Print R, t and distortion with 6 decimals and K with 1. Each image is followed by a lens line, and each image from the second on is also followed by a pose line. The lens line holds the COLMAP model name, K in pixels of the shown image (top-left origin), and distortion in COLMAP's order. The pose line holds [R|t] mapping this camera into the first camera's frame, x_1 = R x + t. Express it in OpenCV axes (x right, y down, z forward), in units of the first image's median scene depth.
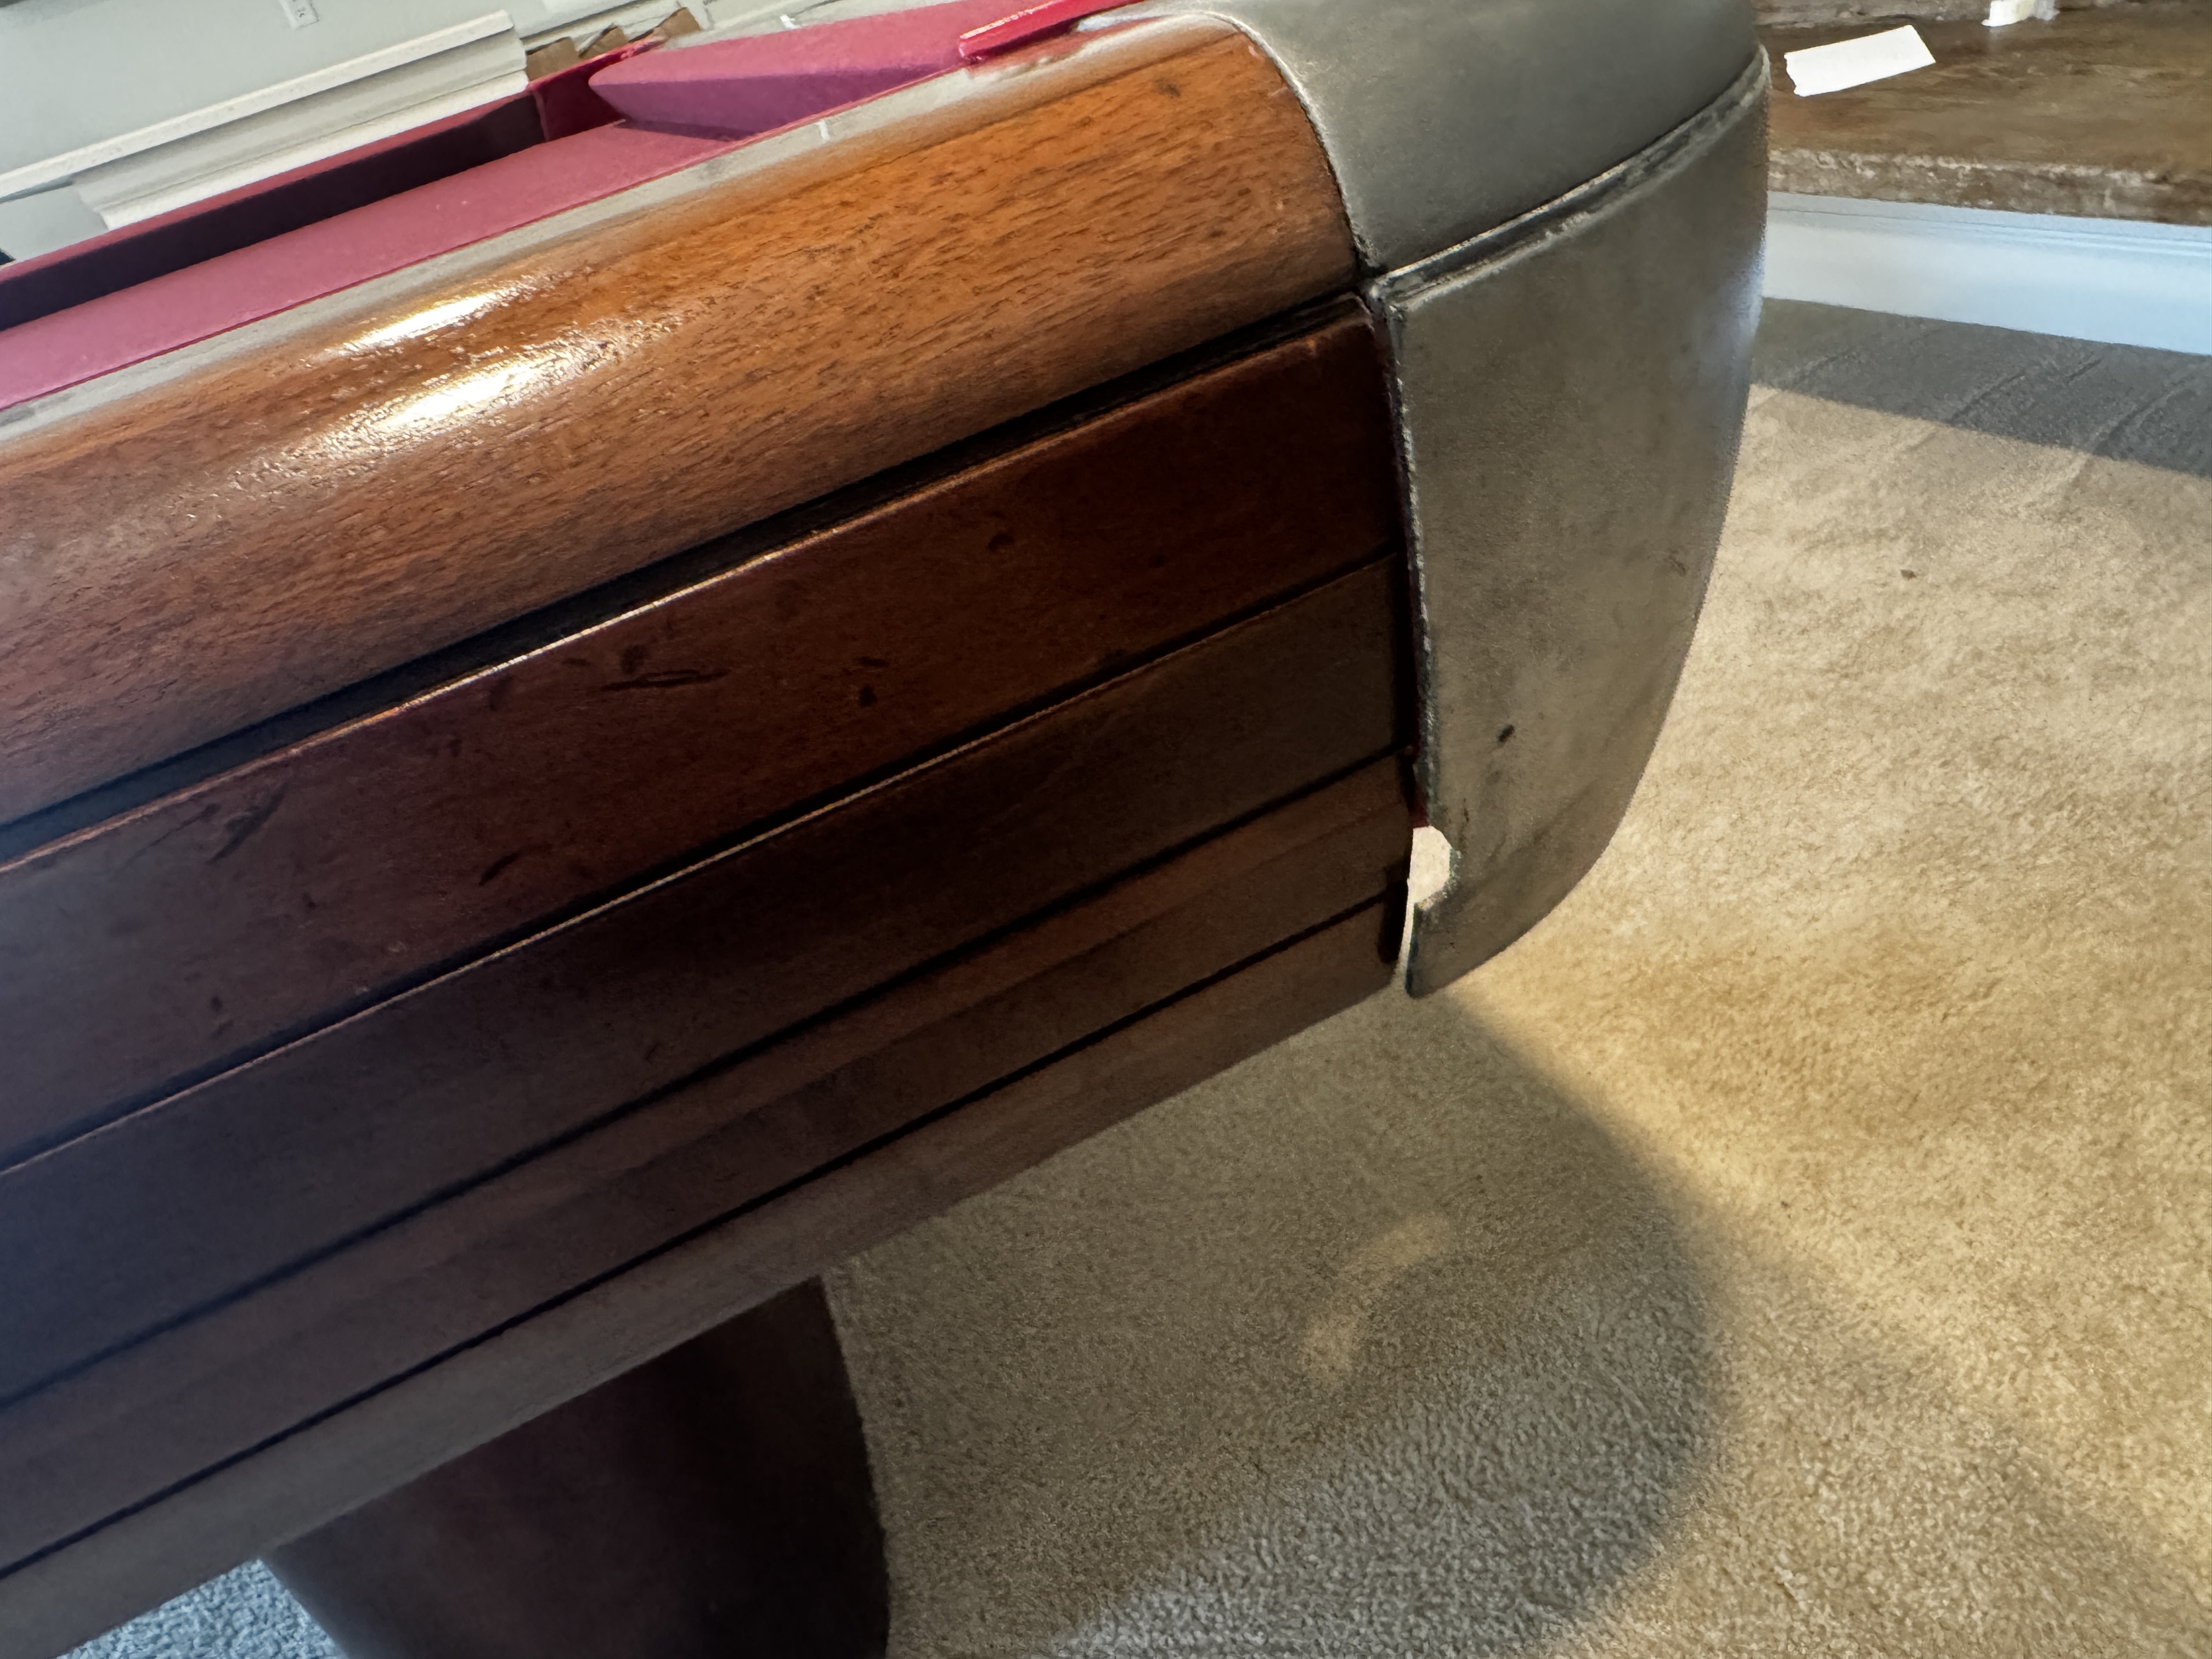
lens RADIAL K [[1584.9, 0, 1010.2], [0, 1584.9, 822.3], [0, 0, 1]] dist [0.012008, -0.016608]
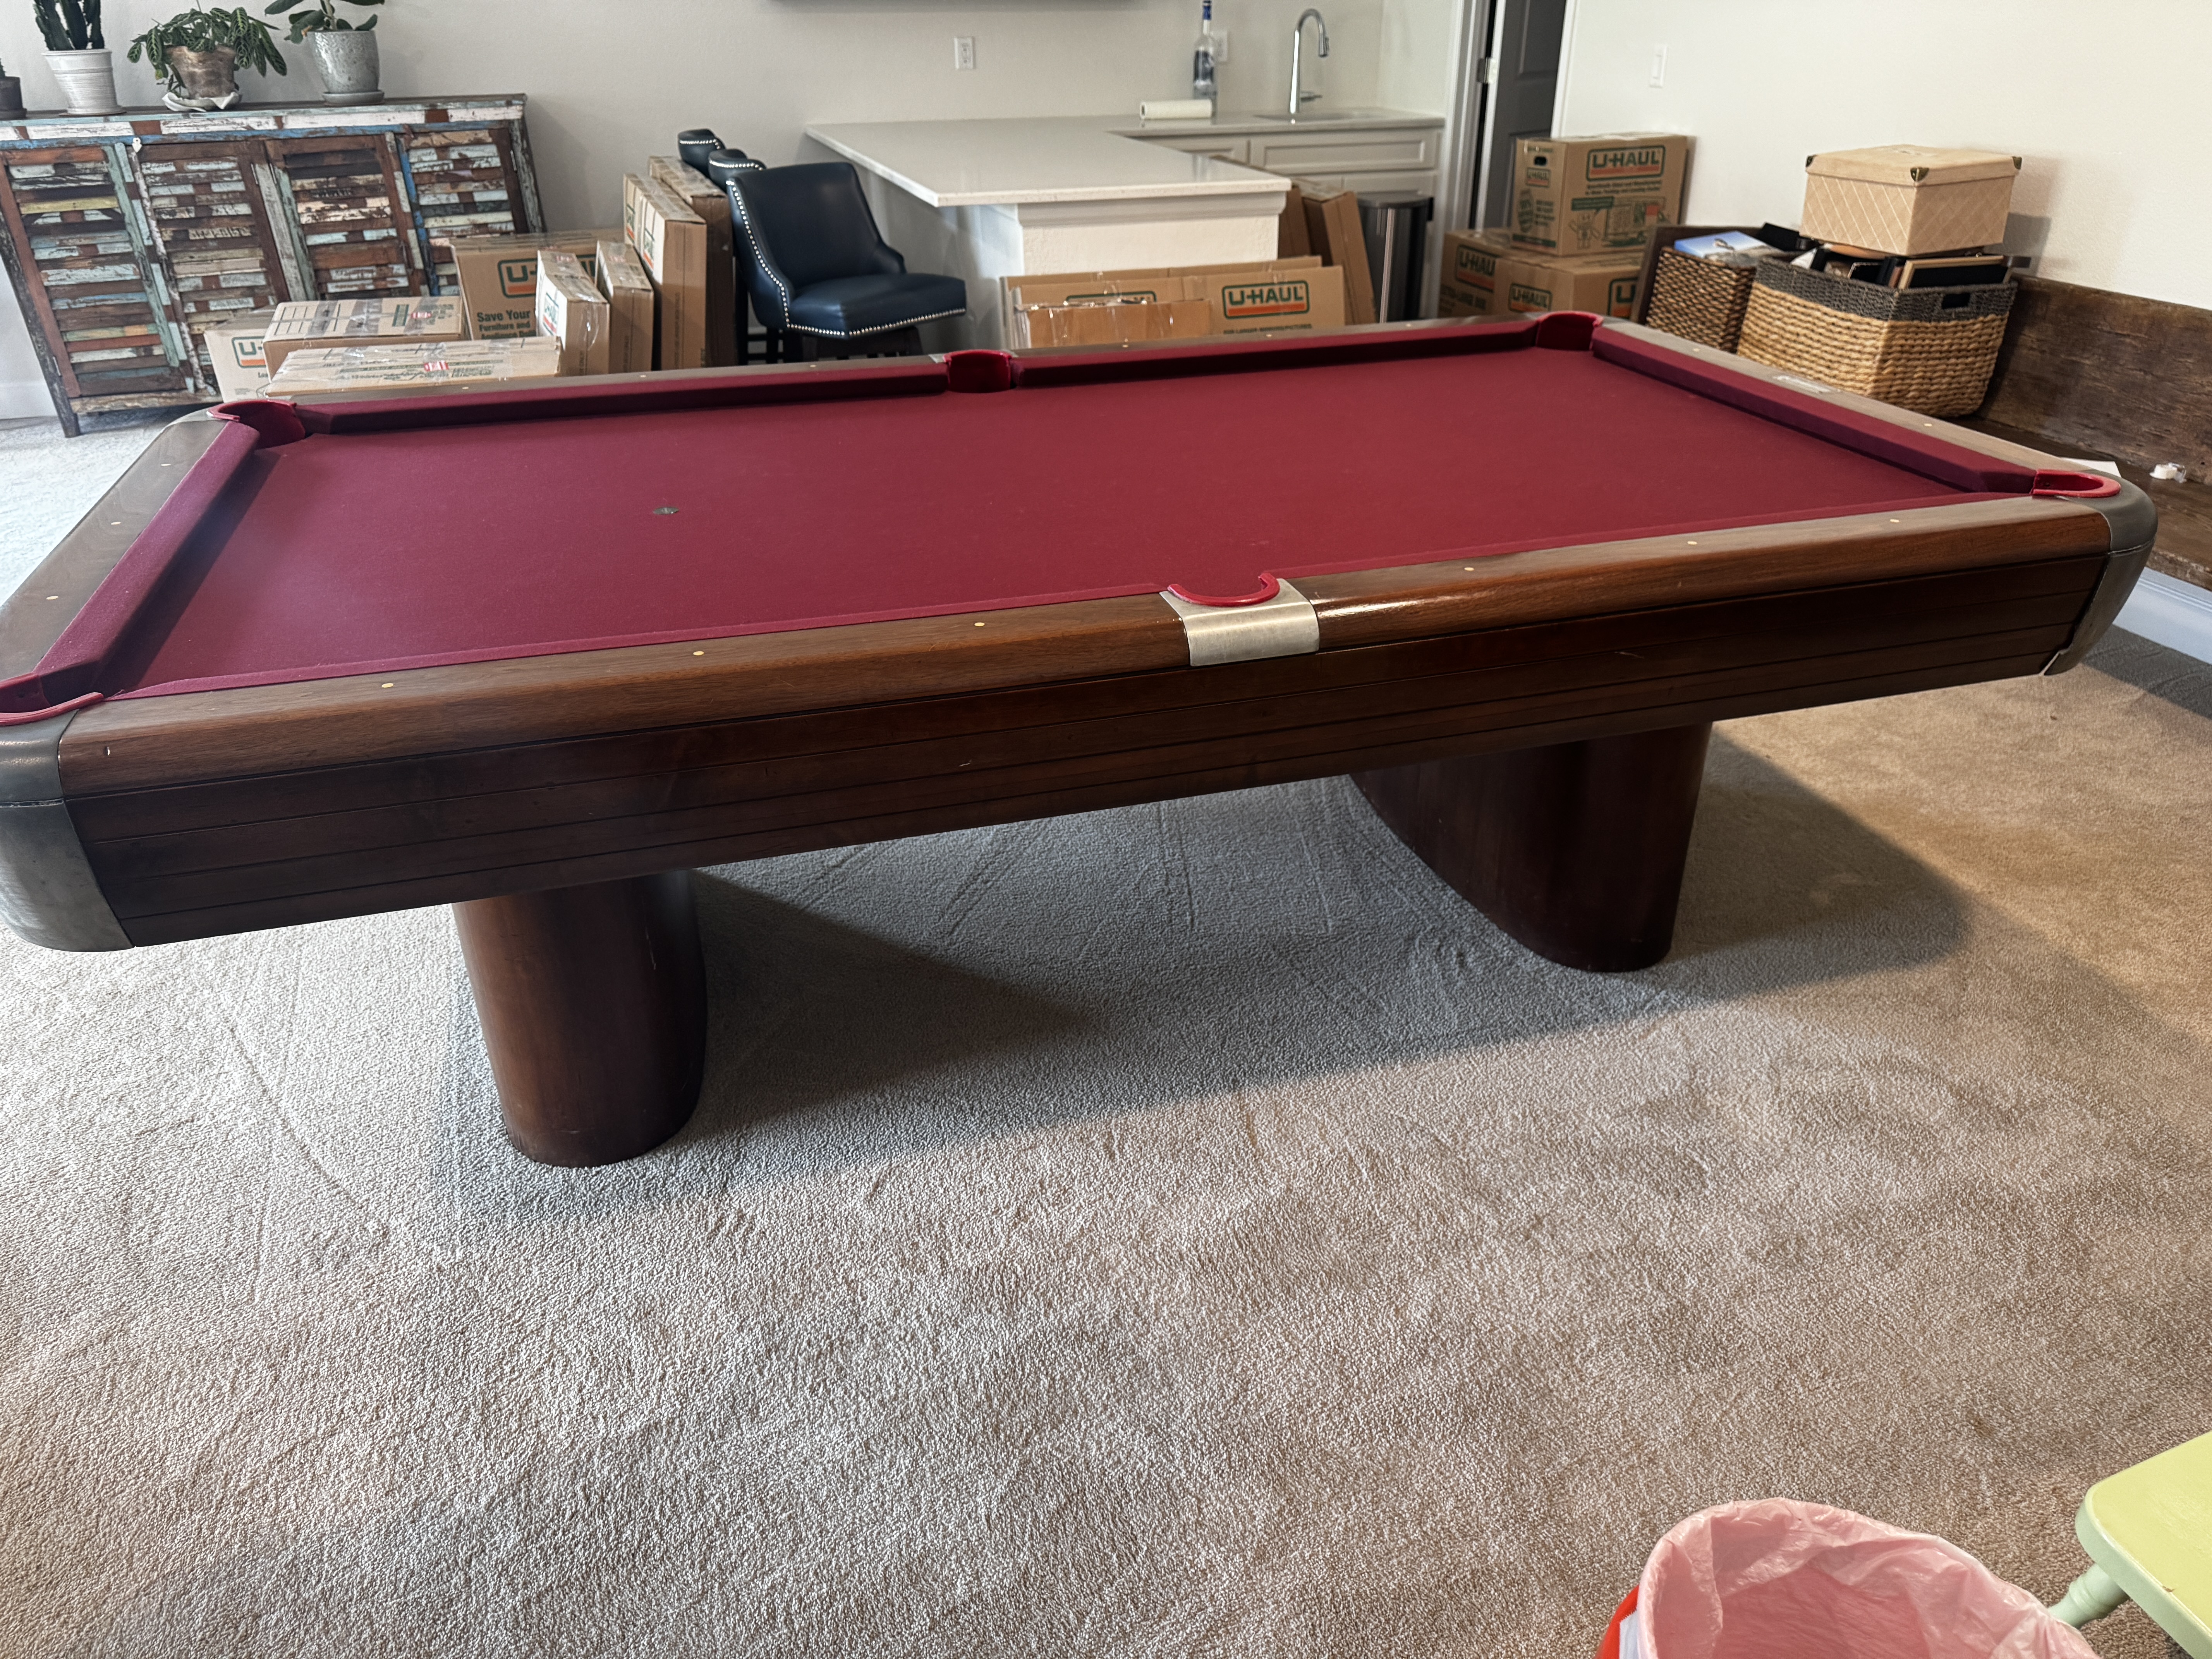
lens RADIAL K [[1584.9, 0, 1100.9], [0, 1584.9, 839.7], [0, 0, 1]] dist [0.012008, -0.016608]
pose [[0.959911, 0.273718, 0.060417, -0.851605], [-0.272083, 0.961674, -0.033966, 0.483812], [-0.067399, 0.016166, 0.997595, -1.180436]]
